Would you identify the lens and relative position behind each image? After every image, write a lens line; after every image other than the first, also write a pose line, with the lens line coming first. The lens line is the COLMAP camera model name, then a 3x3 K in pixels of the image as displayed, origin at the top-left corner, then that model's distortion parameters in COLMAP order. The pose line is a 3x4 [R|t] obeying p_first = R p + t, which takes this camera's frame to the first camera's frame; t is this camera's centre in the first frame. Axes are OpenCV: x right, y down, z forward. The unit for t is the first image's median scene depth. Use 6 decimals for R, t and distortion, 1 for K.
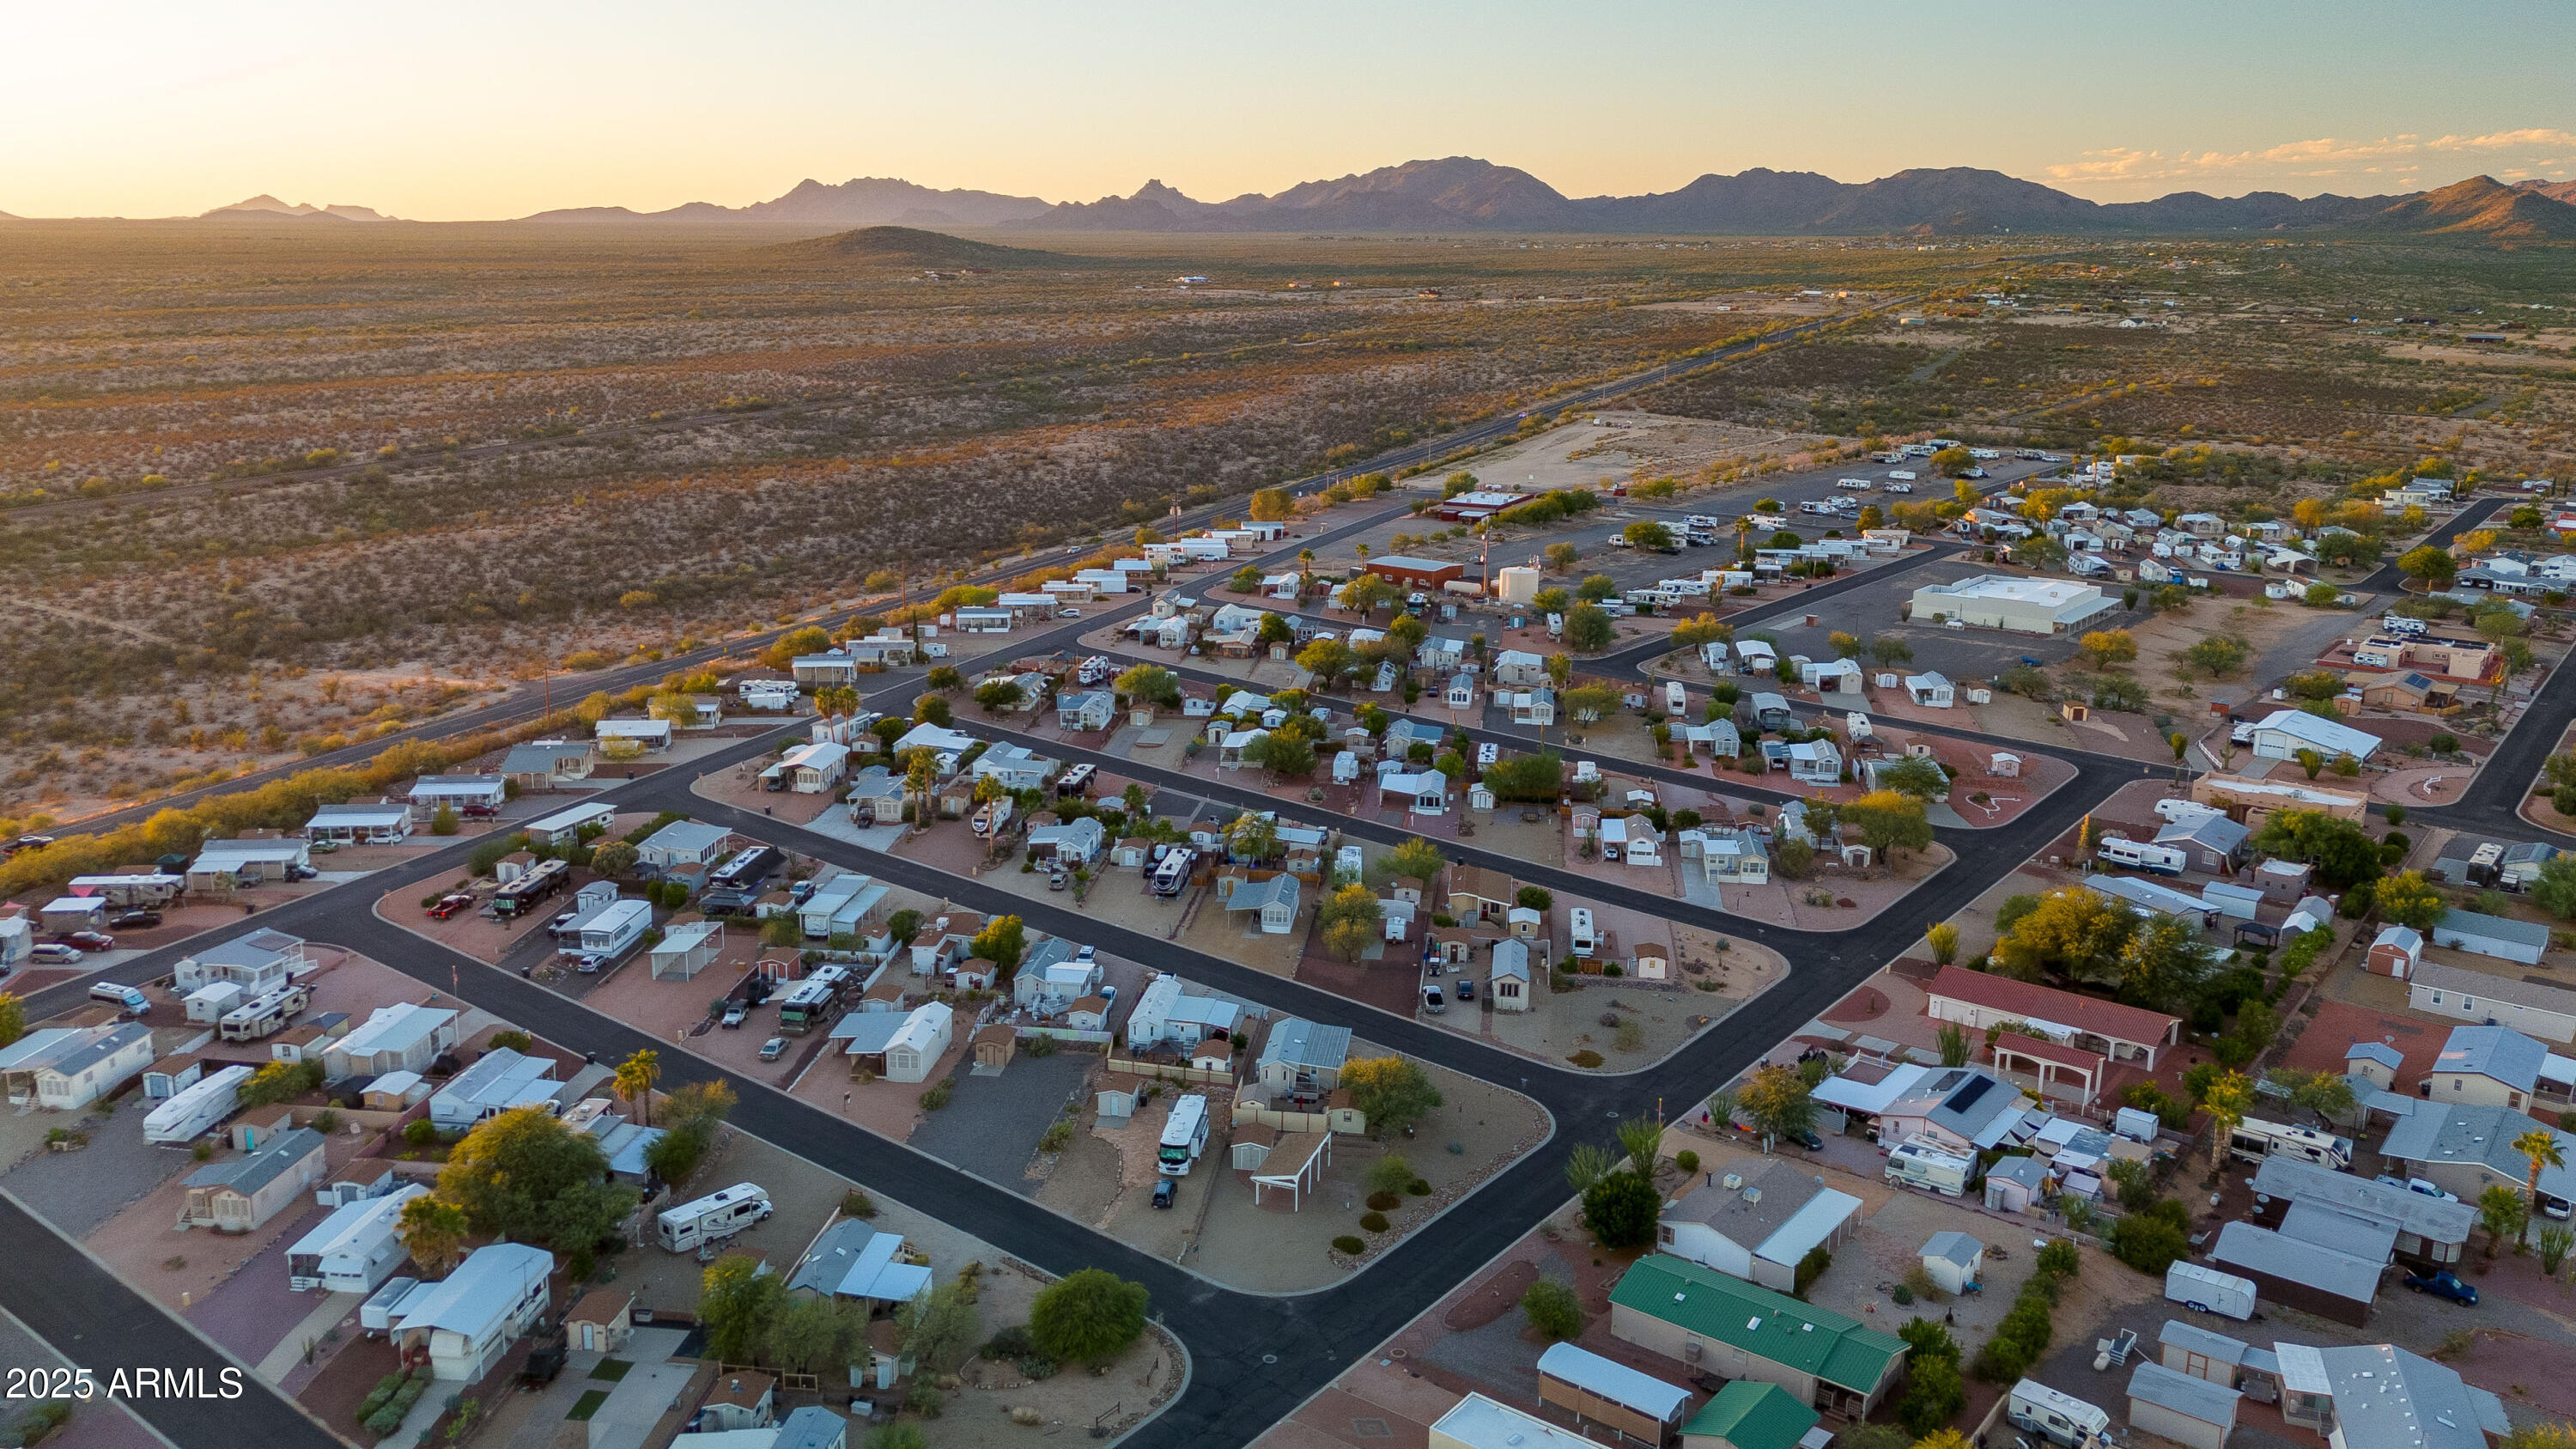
lens RADIAL K [[1942.0, 0, 1288.0], [0, 1942.0, 724.5], [0, 0, 1]] dist [0.109489, -0.149276]
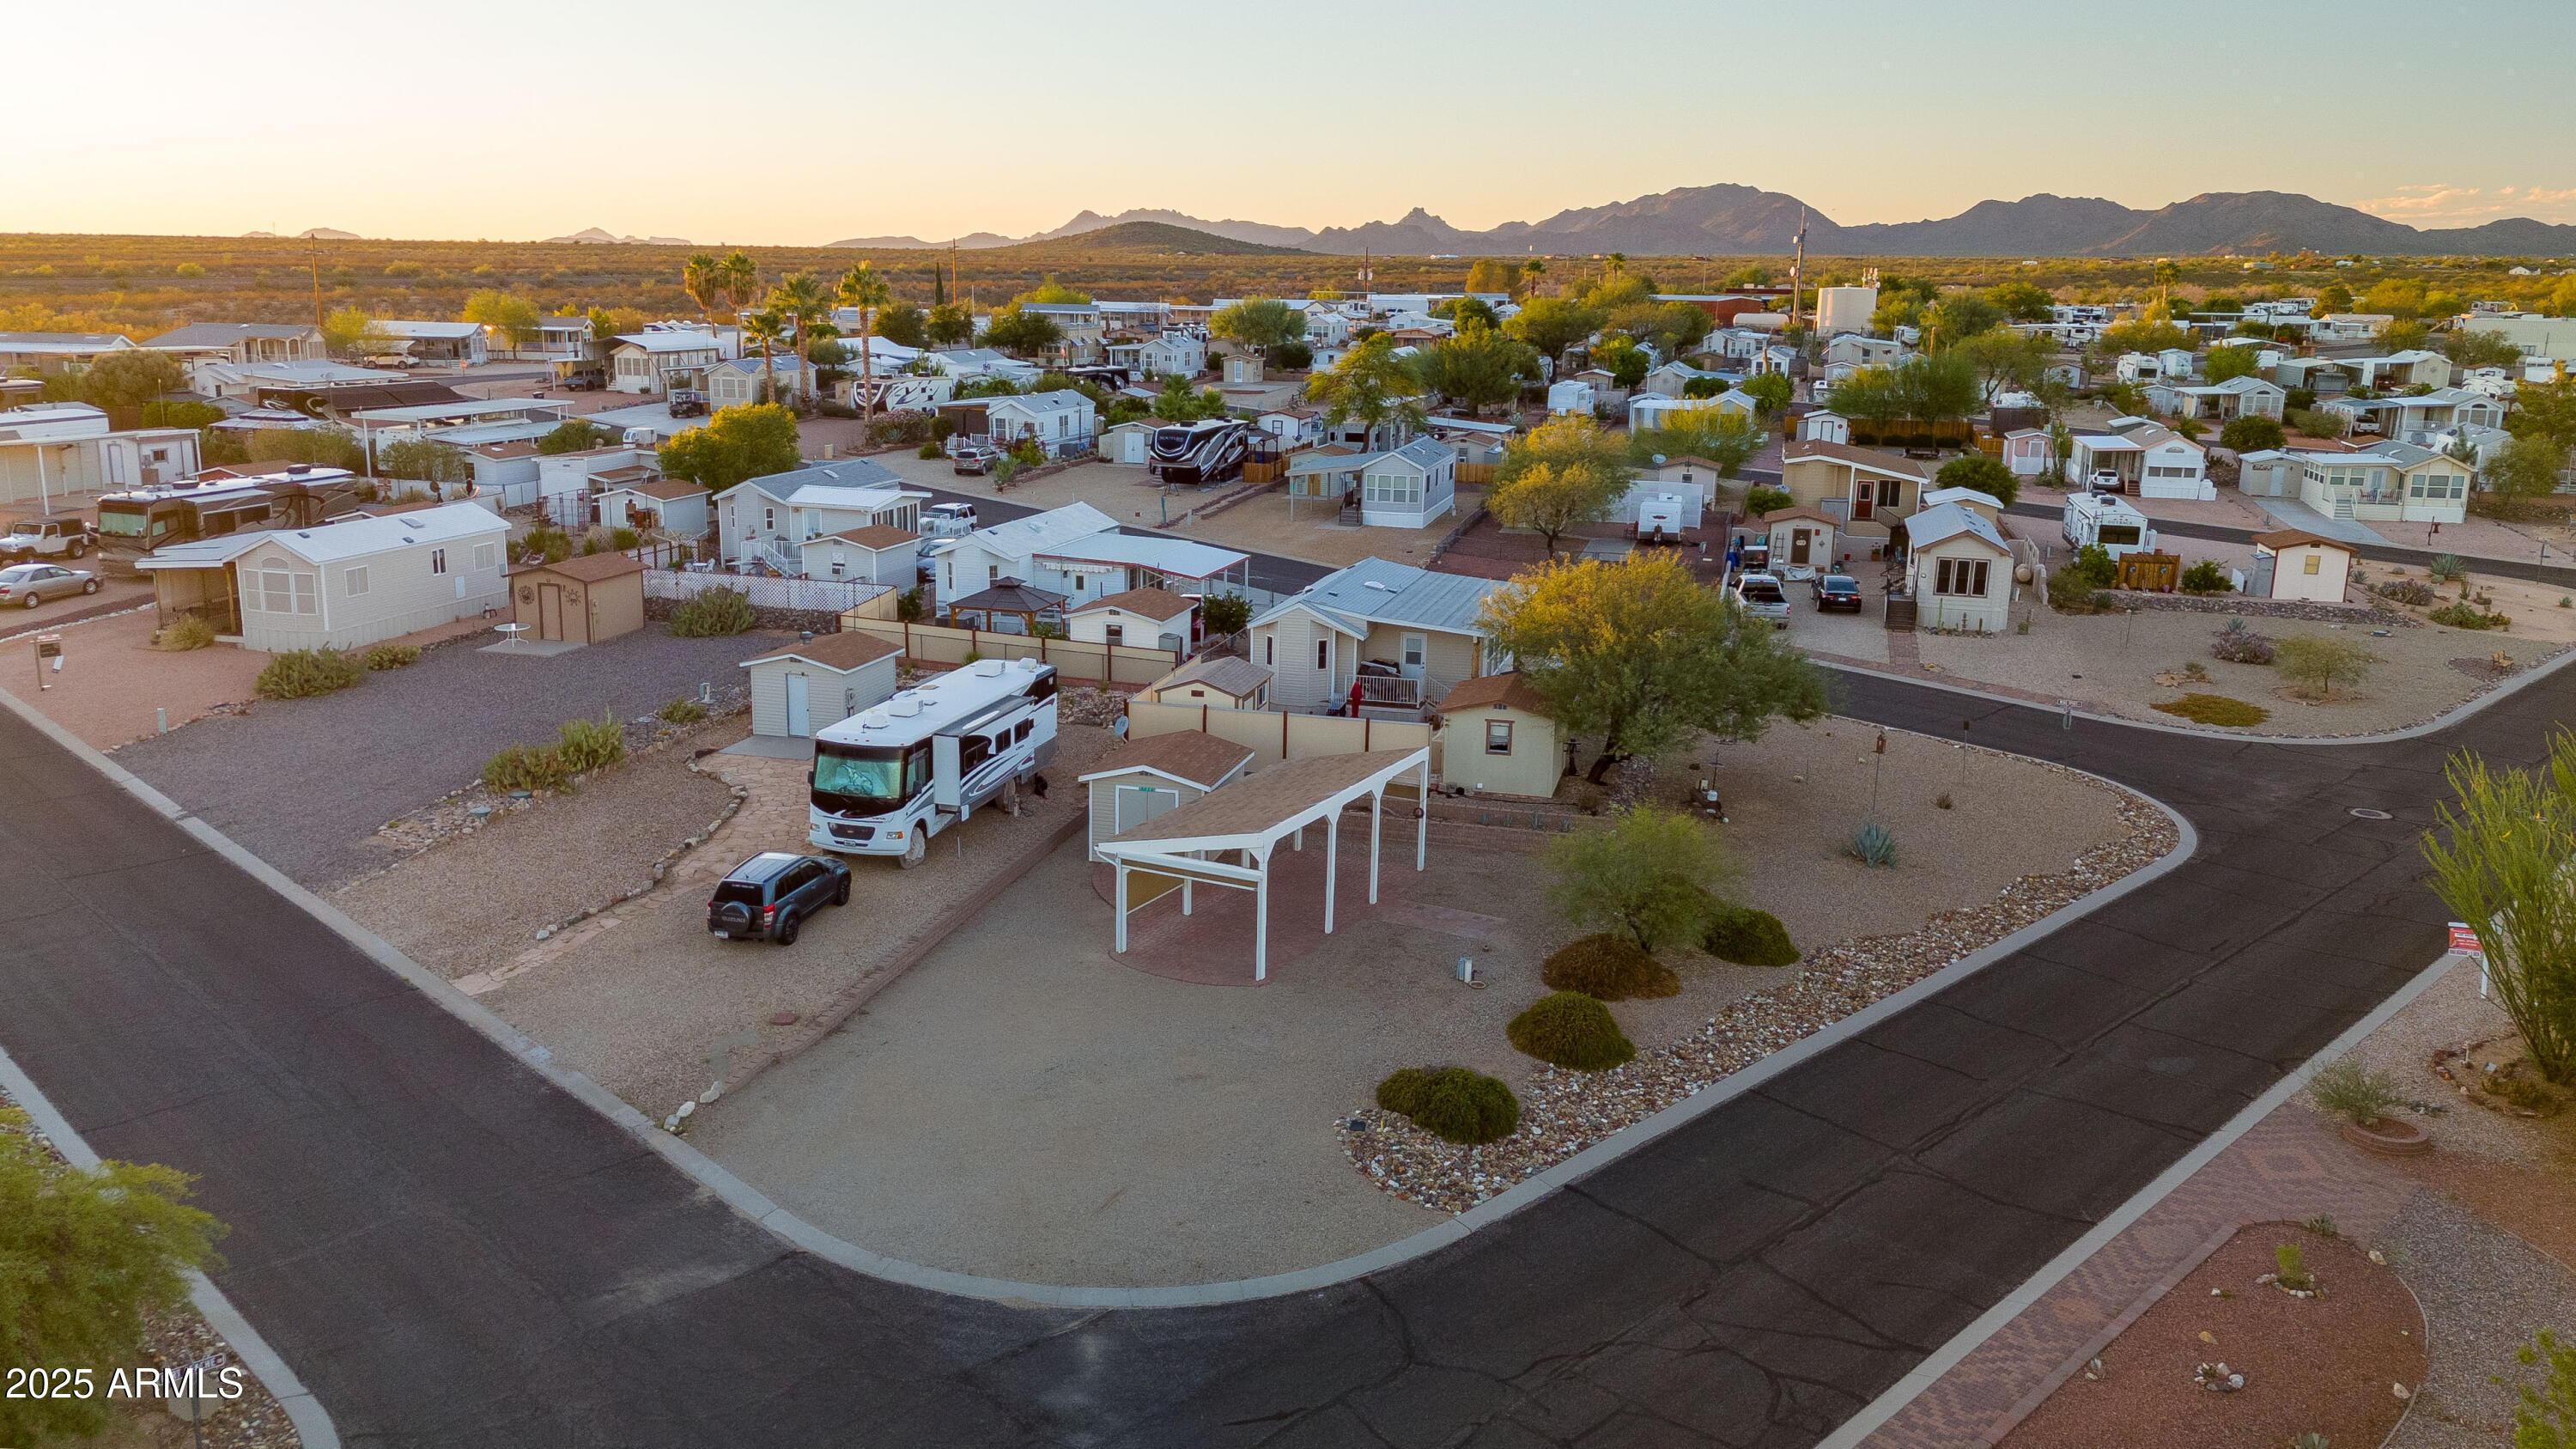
lens RADIAL K [[1942.0, 0, 1288.0], [0, 1942.0, 724.5], [0, 0, 1]] dist [0.109489, -0.149276]
pose [[0.991711, 0.033468, -0.124050, 0.035317], [-0.034370, 0.999396, -0.005133, 0.201979], [0.123804, 0.009354, 0.992263, 0.696887]]
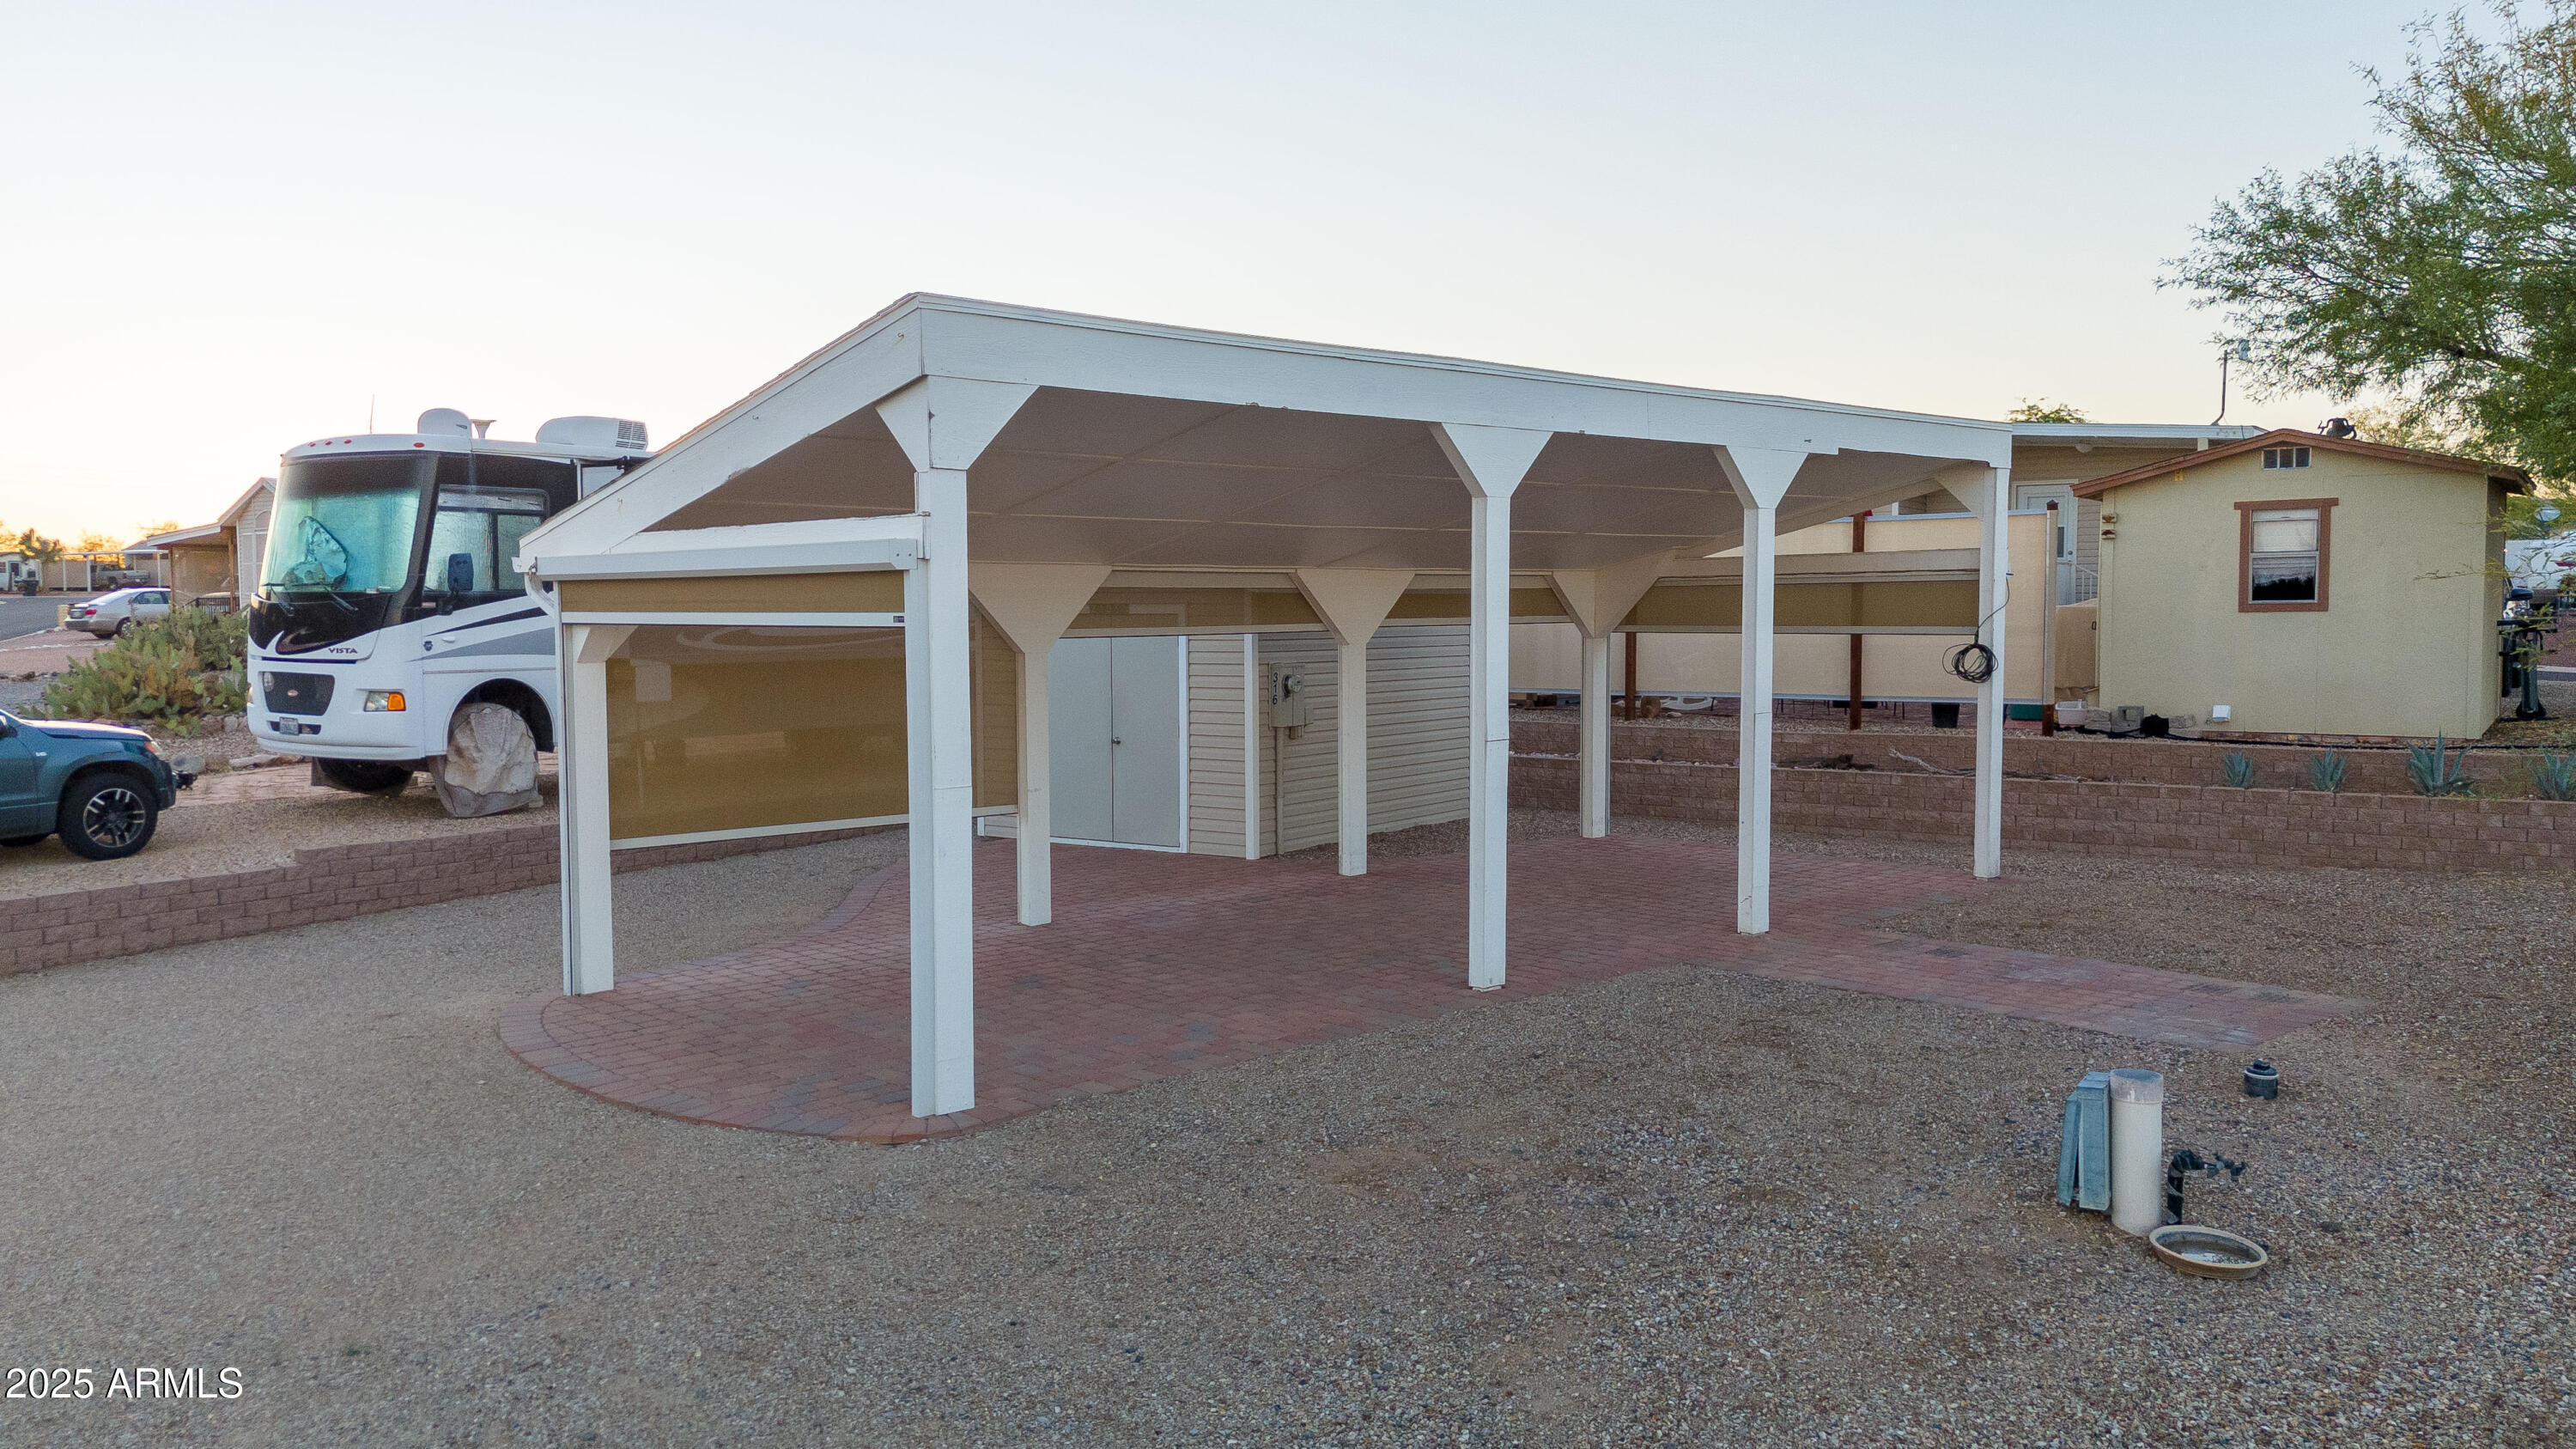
lens RADIAL K [[1933.3, 0, 1274.9], [0, 1933.3, 727.8], [0, 0, 1]] dist [0.009992, 0.002426]
pose [[0.883455, 0.009643, -0.468417, 0.031367], [-0.089283, 0.984932, -0.148115, 0.228865], [0.459930, 0.172675, 0.871004, 0.893449]]
